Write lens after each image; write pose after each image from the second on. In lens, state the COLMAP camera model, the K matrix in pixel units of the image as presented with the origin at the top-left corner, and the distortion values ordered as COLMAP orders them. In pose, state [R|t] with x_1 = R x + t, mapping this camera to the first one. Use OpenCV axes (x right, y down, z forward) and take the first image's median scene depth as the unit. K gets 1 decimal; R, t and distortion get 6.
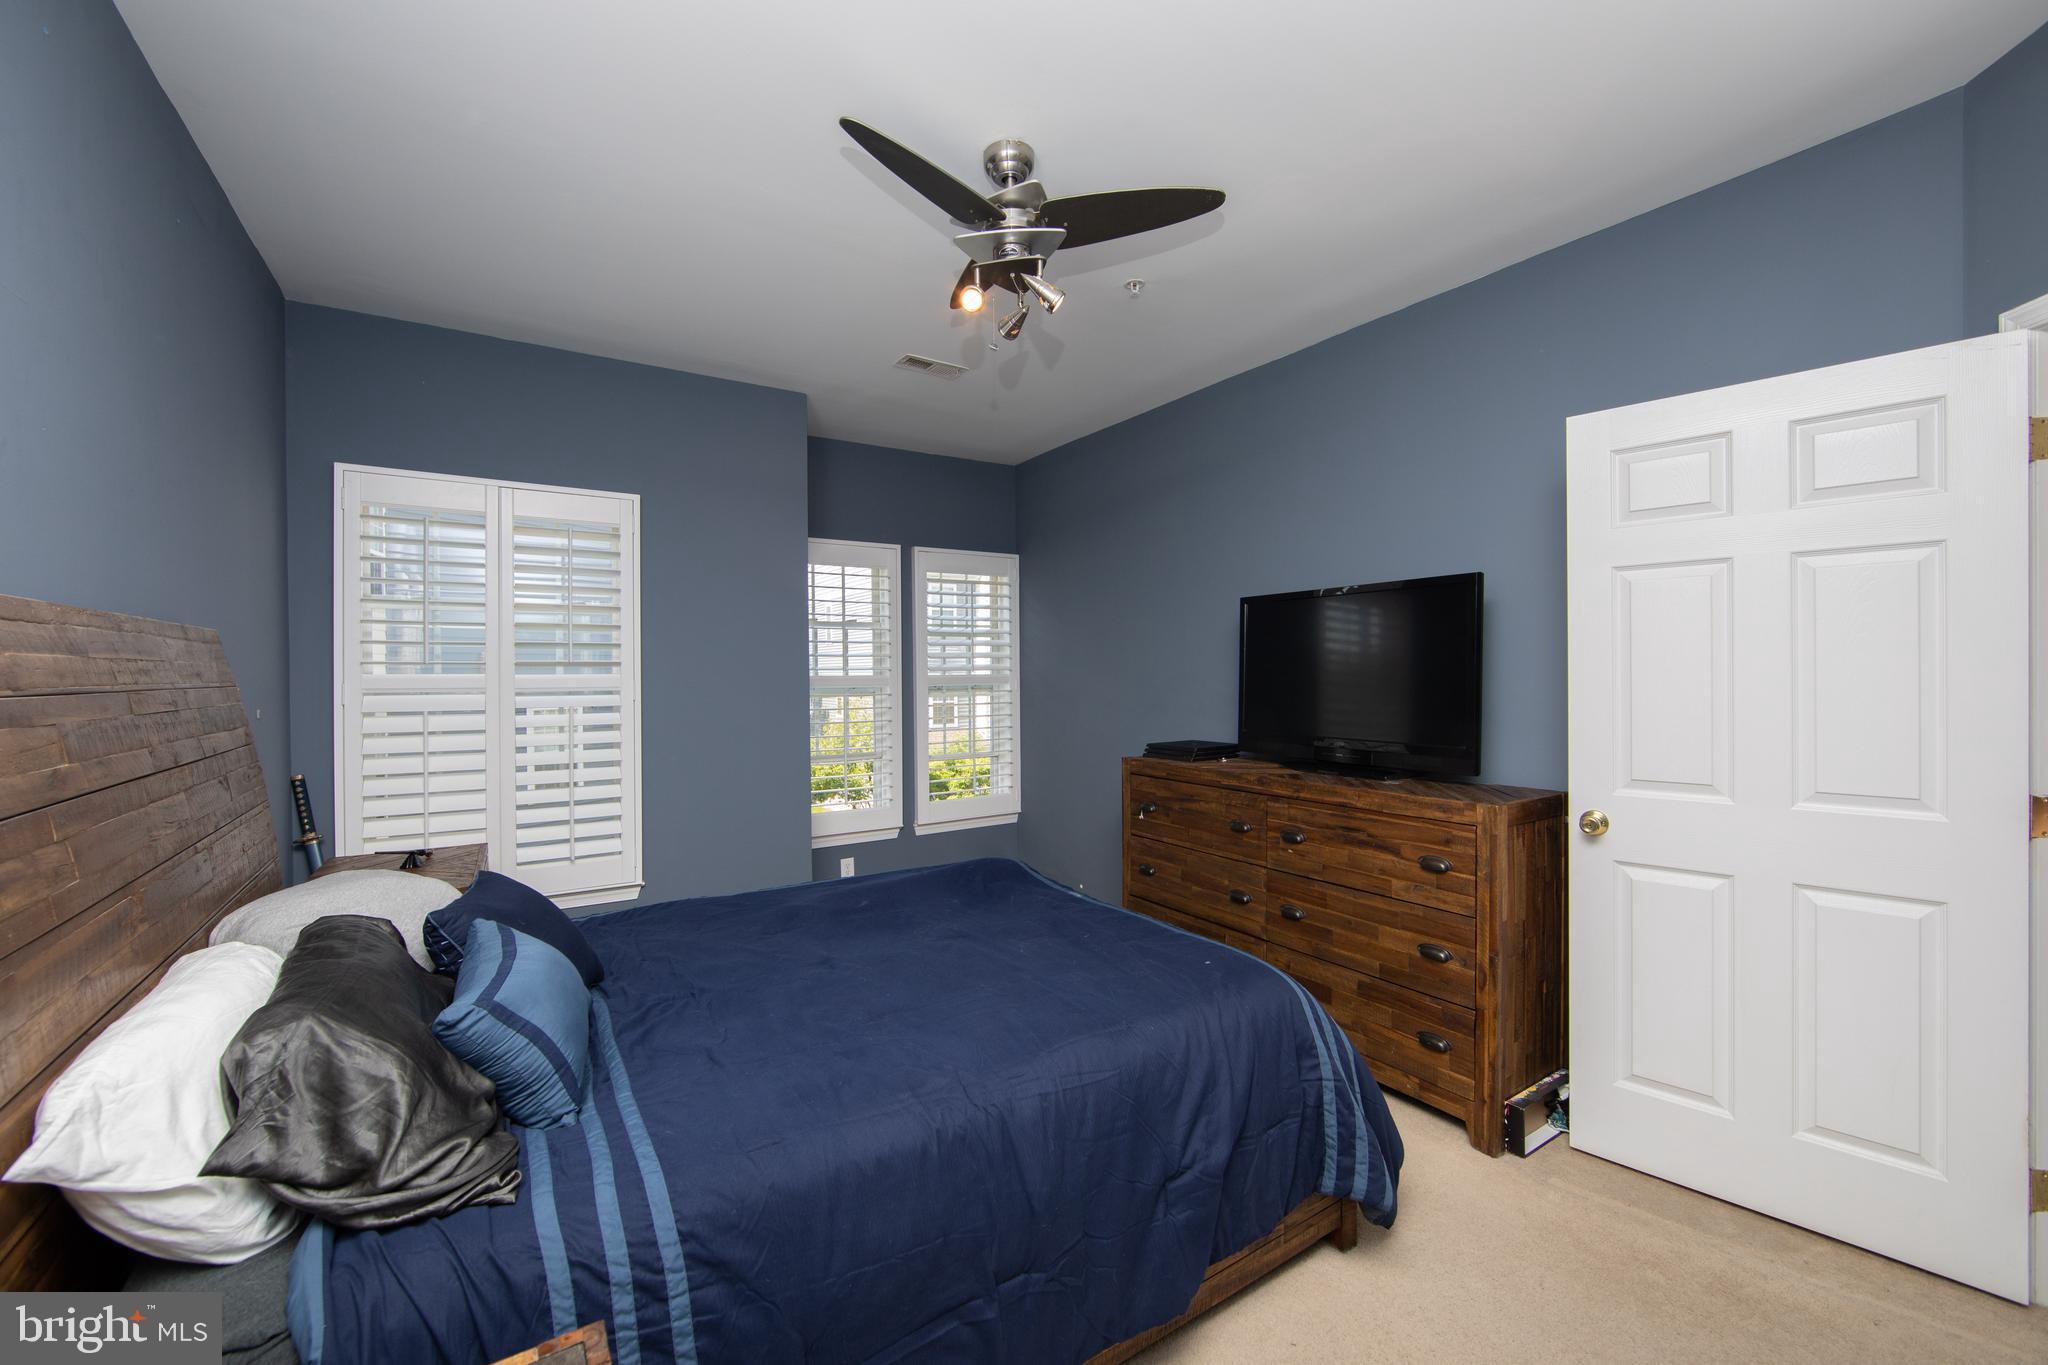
lens RADIAL K [[808.0, 0, 1019.0], [0, 808.0, 684.0], [0, 0, 1]] dist [-0.006628, -0.000345]
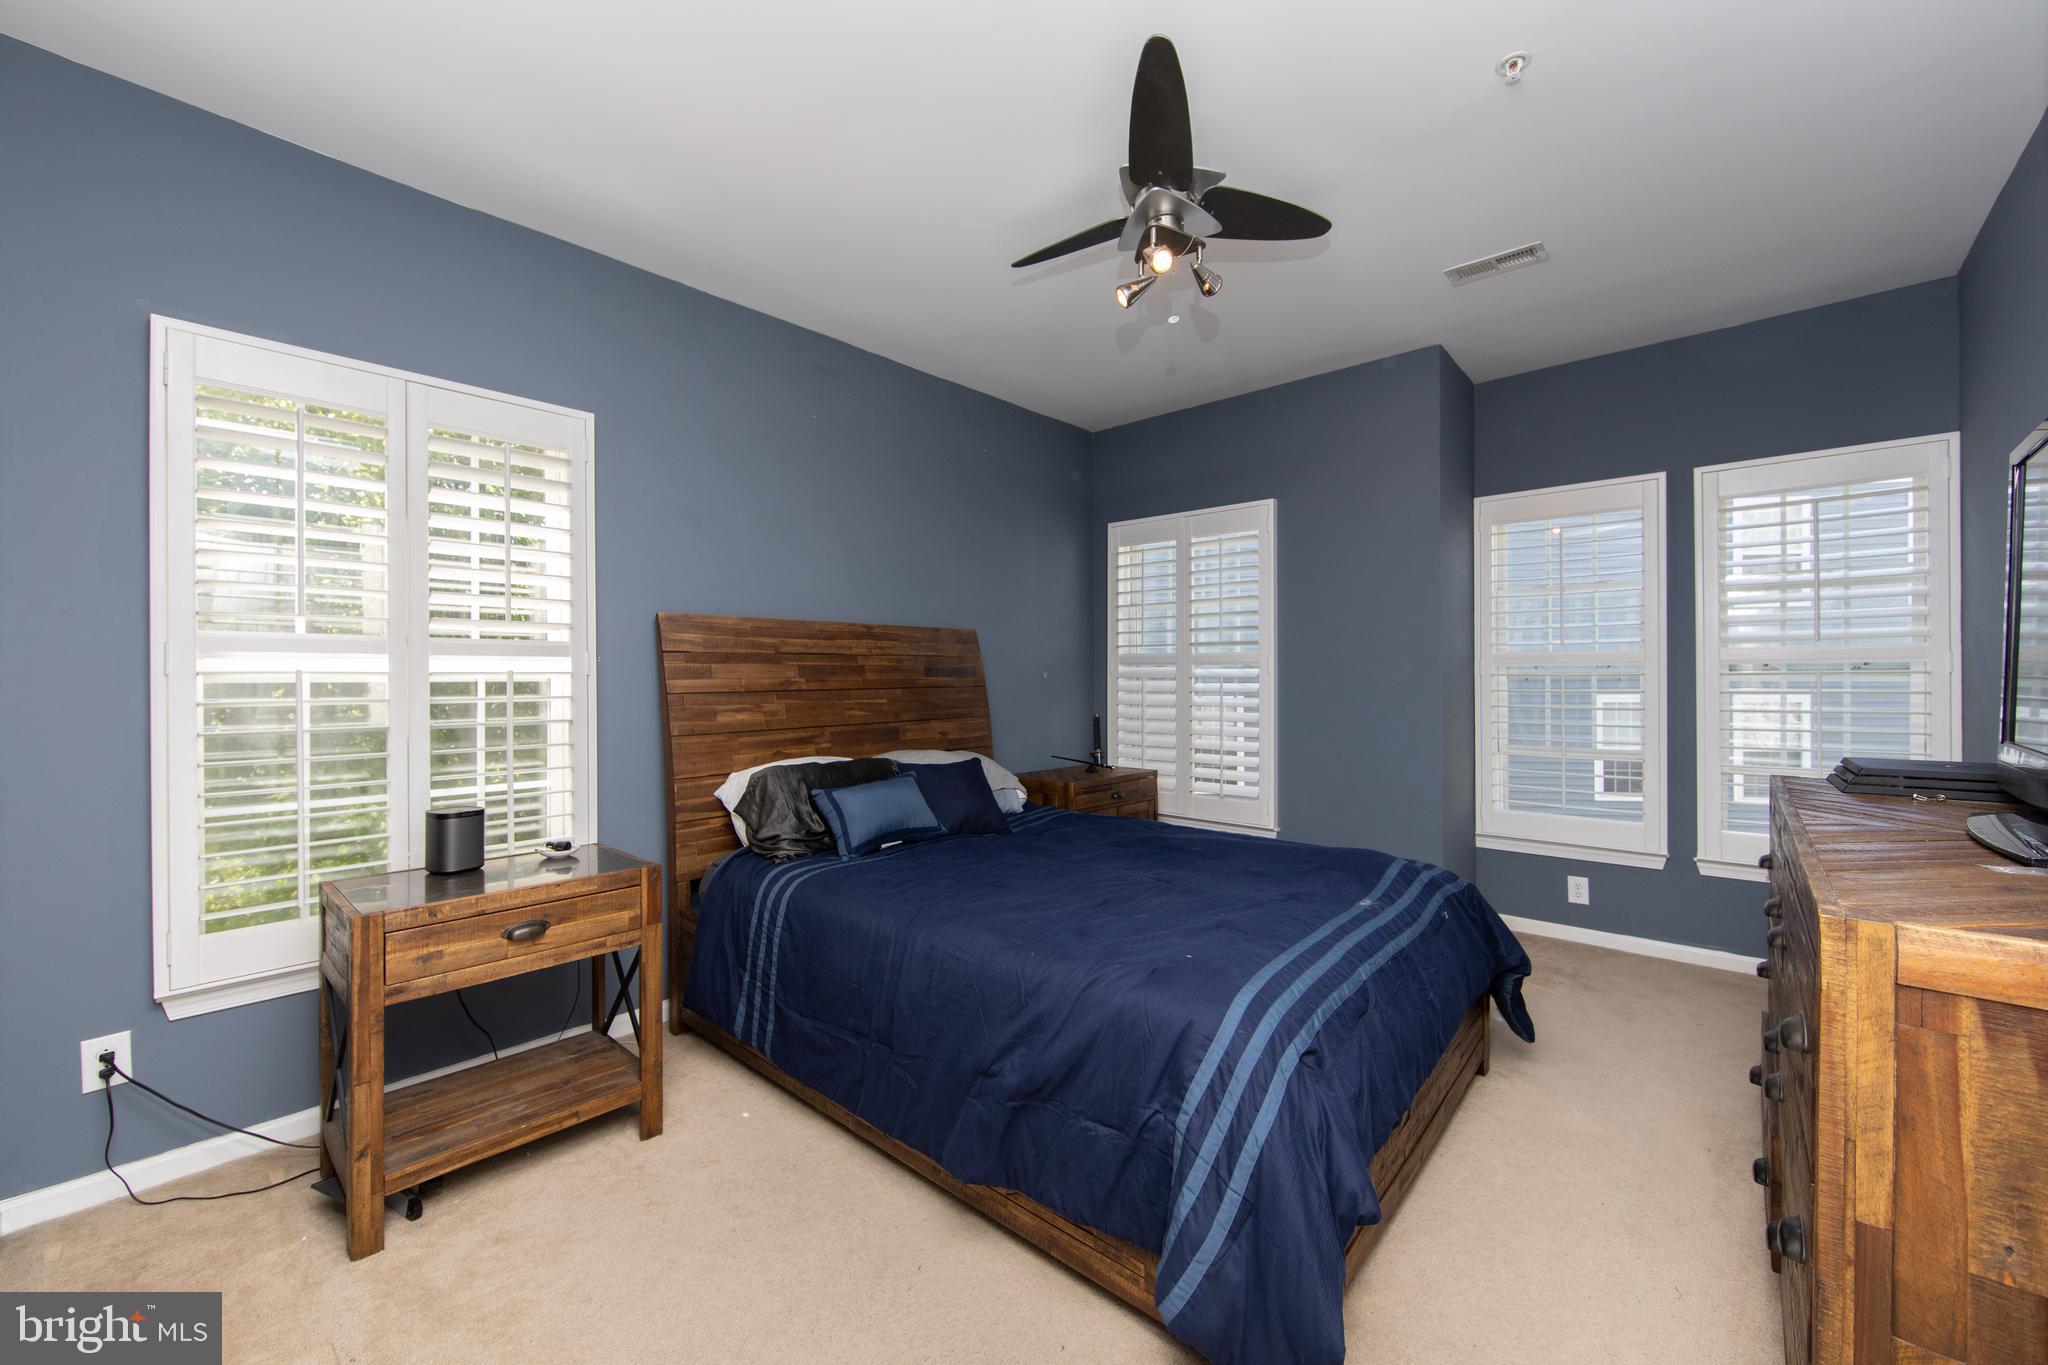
lens RADIAL K [[808.0, 0, 1015.0], [0, 808.0, 678.8], [0, 0, 1]] dist [-0.006628, -0.000345]
pose [[0.239526, 0.008706, -0.970851, 0.627298], [-0.010963, 0.999920, 0.006262, 0.027137], [0.970828, 0.009143, 0.239602, 0.378491]]
